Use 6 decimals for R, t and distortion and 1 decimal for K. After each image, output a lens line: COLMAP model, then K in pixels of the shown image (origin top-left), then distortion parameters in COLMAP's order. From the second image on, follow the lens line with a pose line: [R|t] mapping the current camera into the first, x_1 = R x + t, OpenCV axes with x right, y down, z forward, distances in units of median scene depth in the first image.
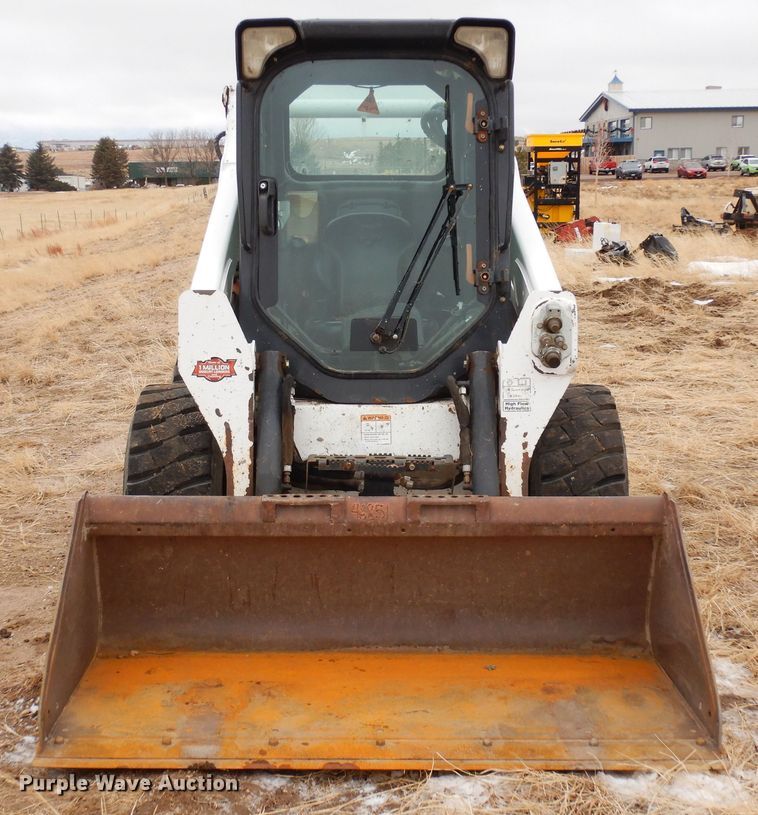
lens RADIAL K [[1367.8, 0, 378.8], [0, 1367.8, 408.1], [0, 0, 1]] dist [0.025399, 0.000000]
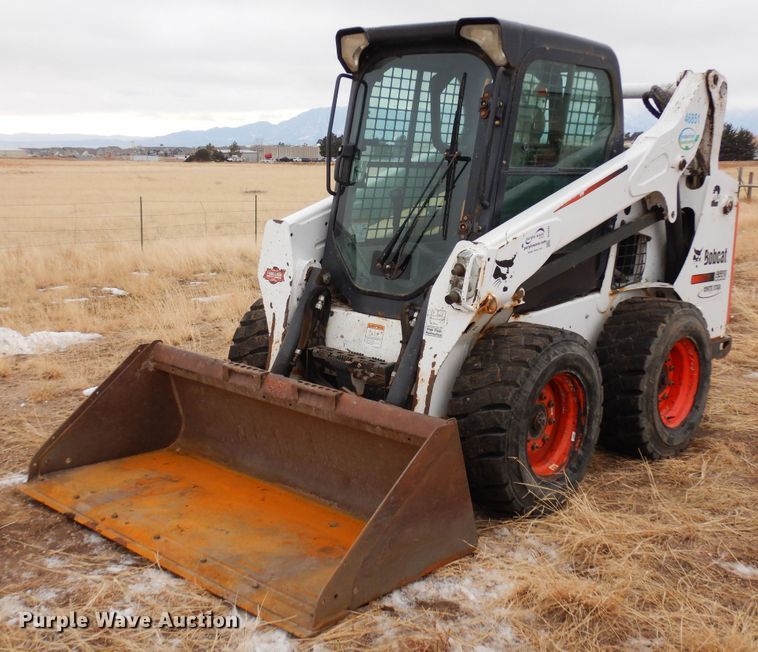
lens RADIAL K [[977.0, 0, 375.7], [0, 977.0, 328.9], [0, 0, 1]] dist [-0.027851, 0.000000]
pose [[0.728251, 0.145744, -0.669634, 0.650130], [-0.141814, 0.988024, 0.060813, -0.049889], [0.670477, 0.050676, 0.740197, 0.316248]]
